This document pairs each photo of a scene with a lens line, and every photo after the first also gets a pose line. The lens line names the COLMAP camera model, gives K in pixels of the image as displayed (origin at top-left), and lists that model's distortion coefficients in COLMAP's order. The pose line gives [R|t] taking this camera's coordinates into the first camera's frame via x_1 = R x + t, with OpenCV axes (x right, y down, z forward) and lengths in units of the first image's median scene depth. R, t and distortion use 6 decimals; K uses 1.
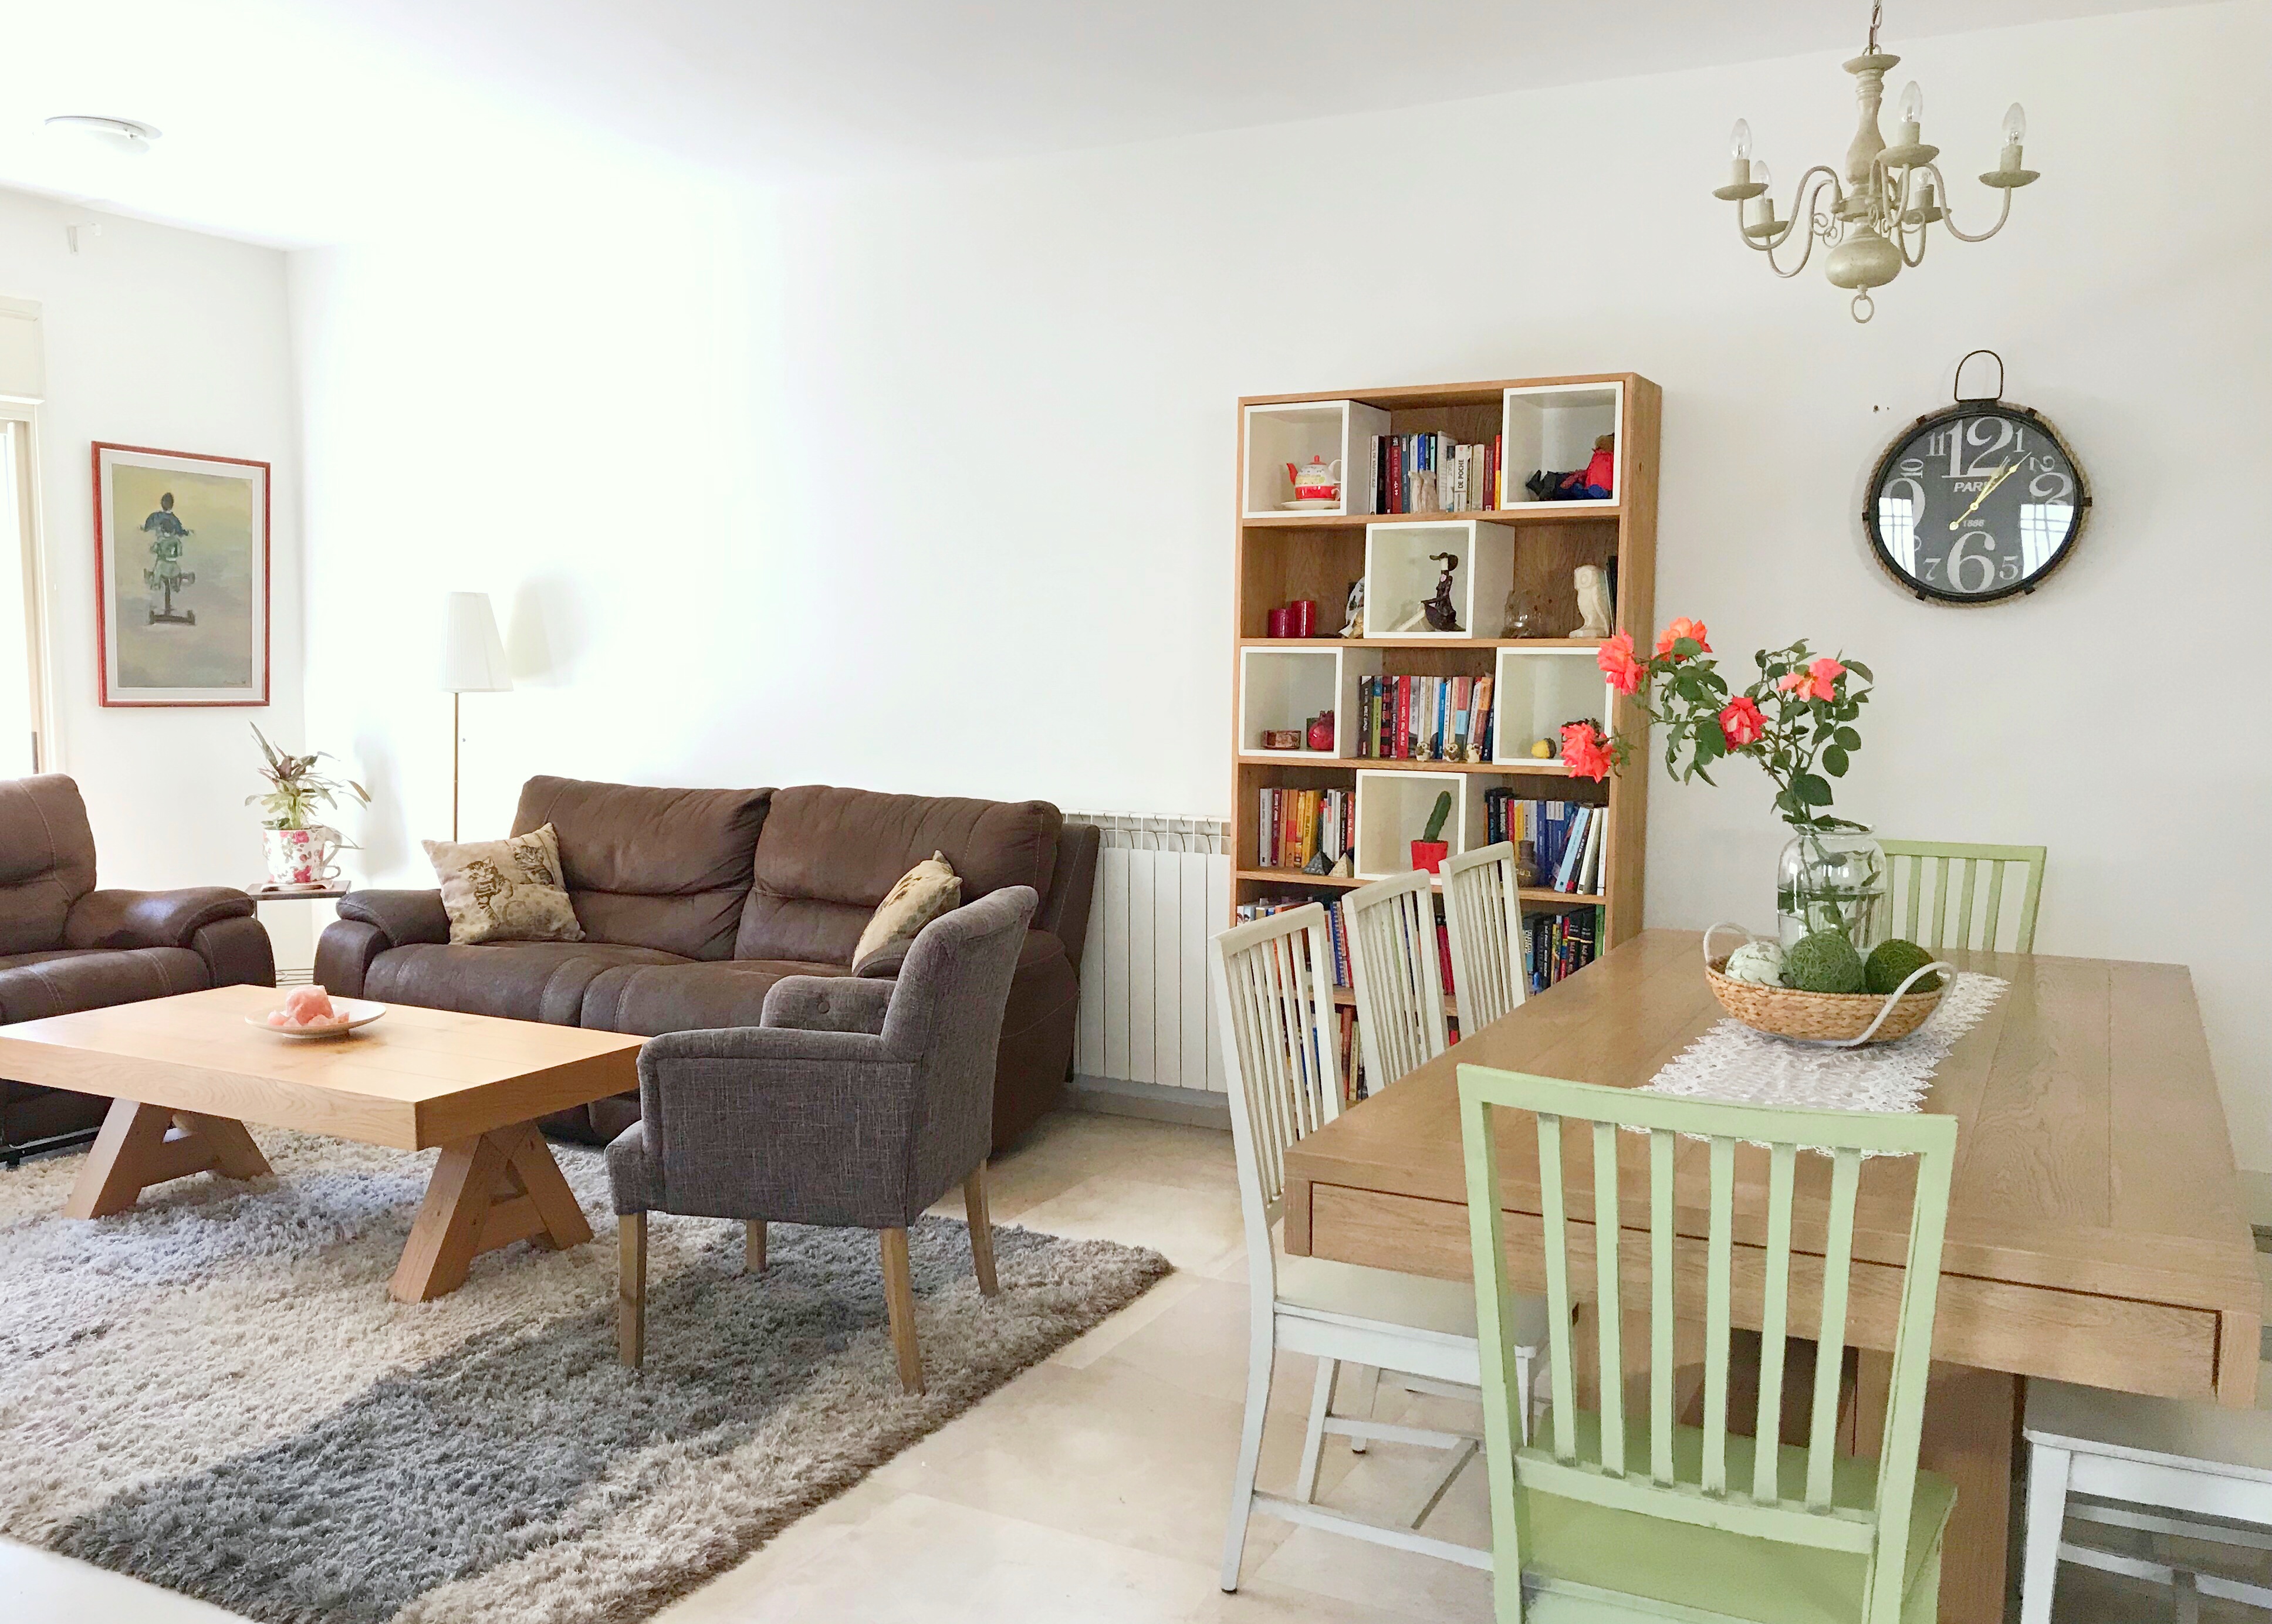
lens RADIAL K [[1851.2, 0, 1130.1], [0, 1851.2, 864.0], [0, 0, 1]] dist [0.076374, -0.150582]
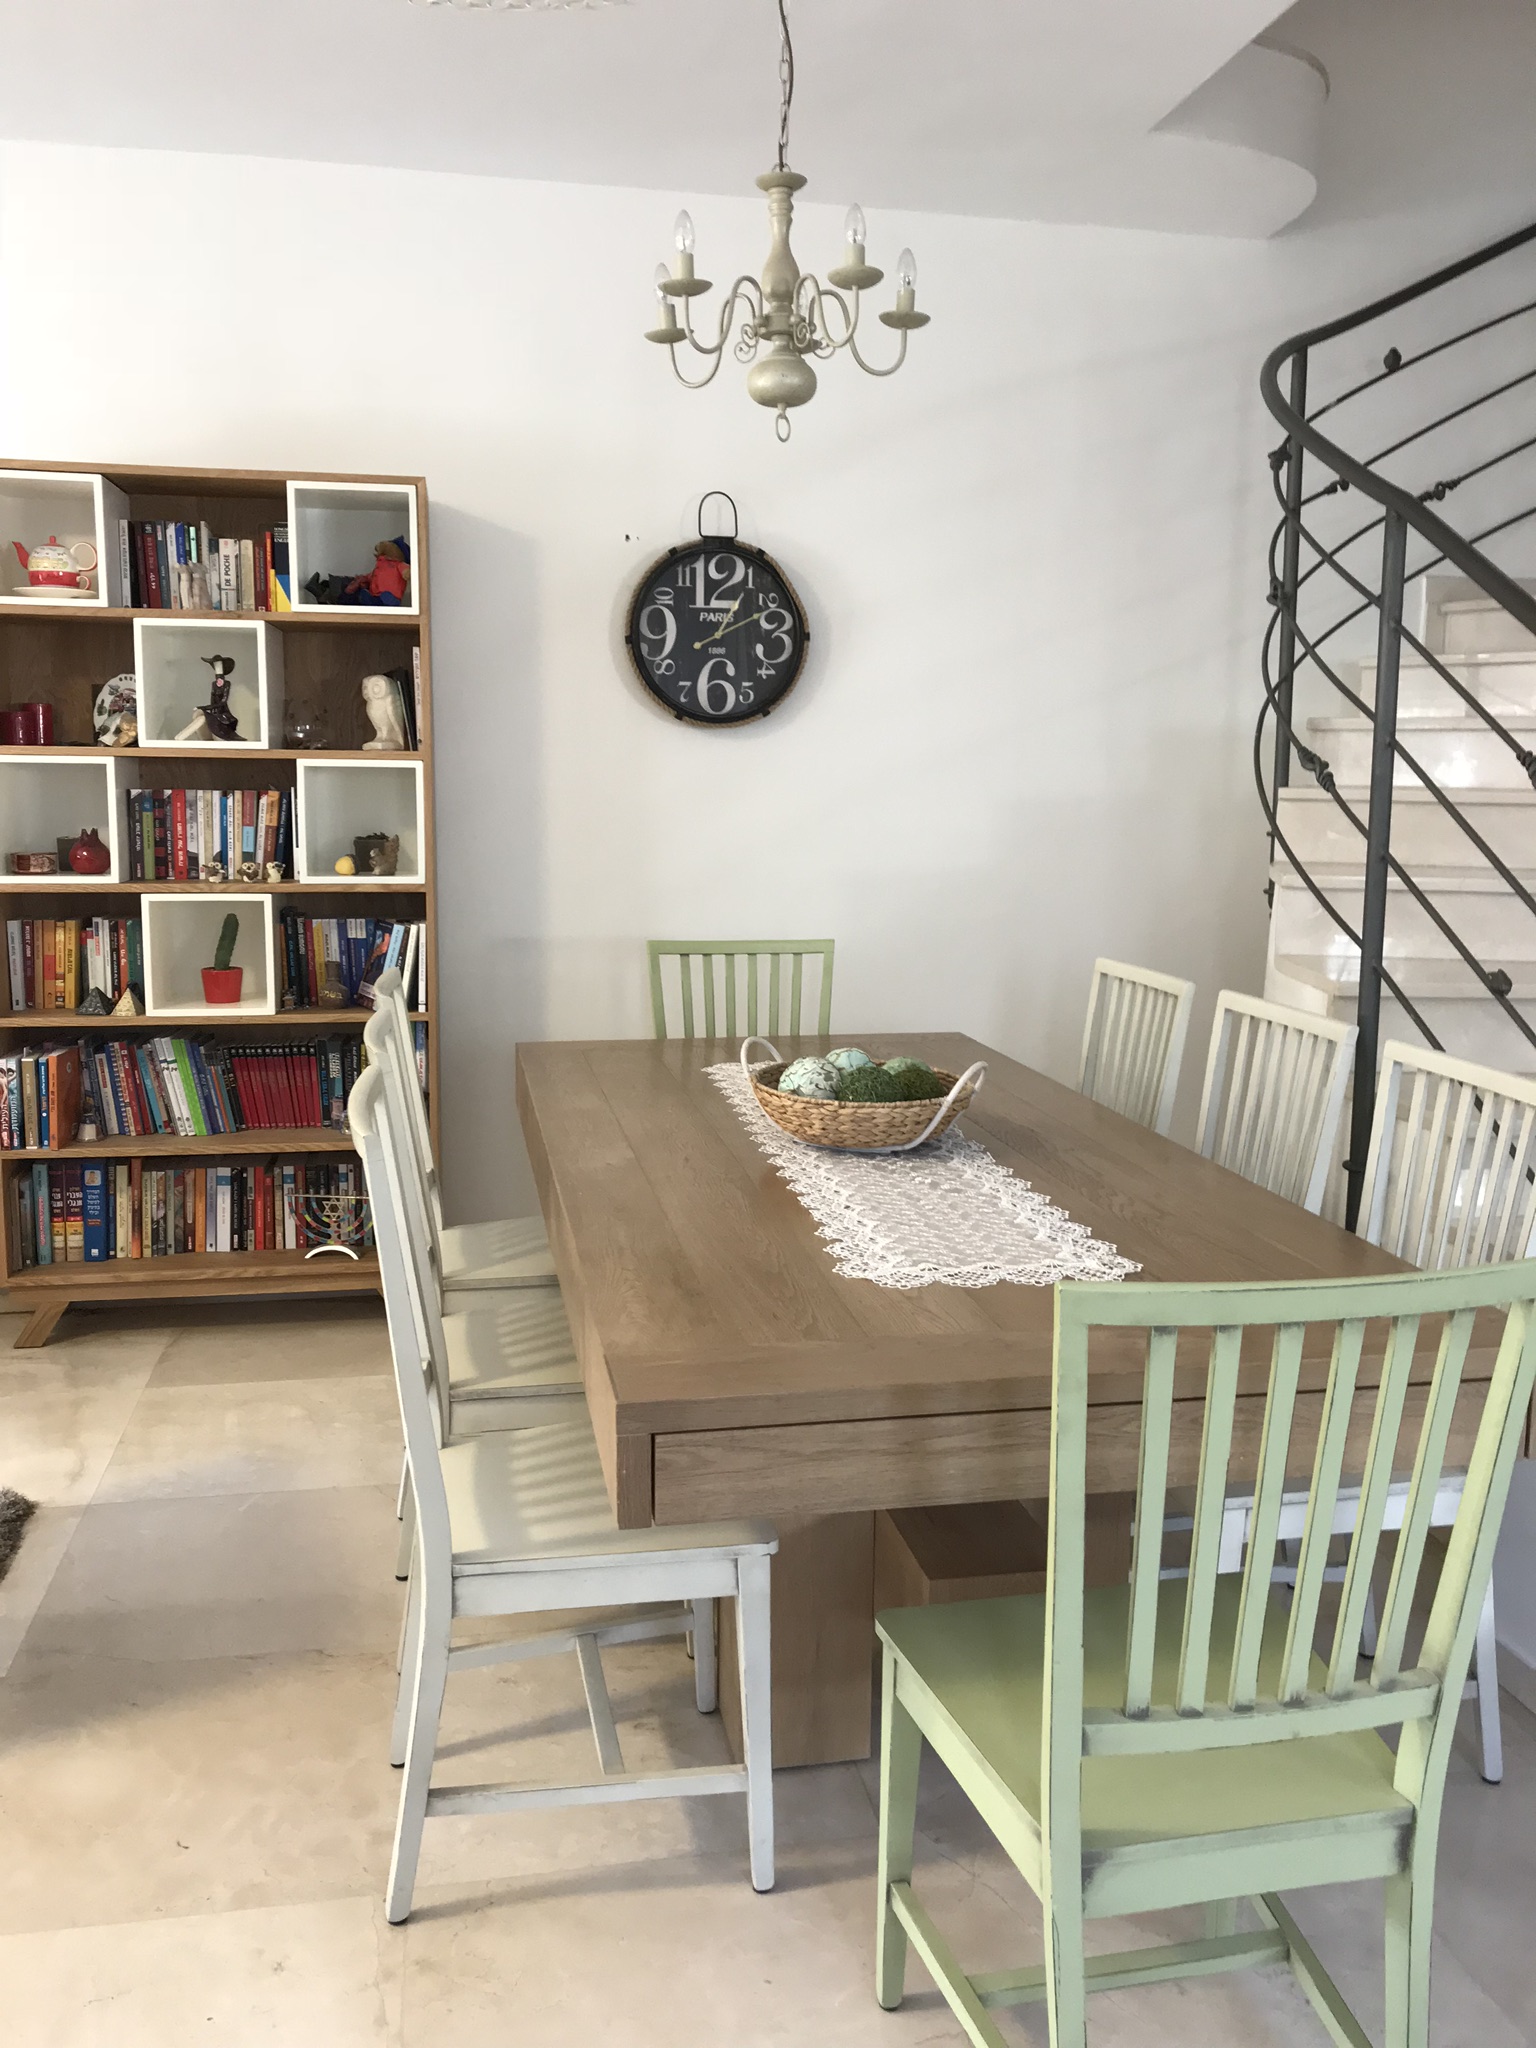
lens RADIAL K [[1637.6, 0, 768.0], [0, 1637.6, 1024.0], [0, 0, 1]] dist [-0.005778, -0.004595]
pose [[0.792979, -0.089642, 0.602618, -0.122003], [0.064774, 0.995915, 0.062912, -0.019353], [-0.605796, -0.010854, 0.795546, 0.193293]]
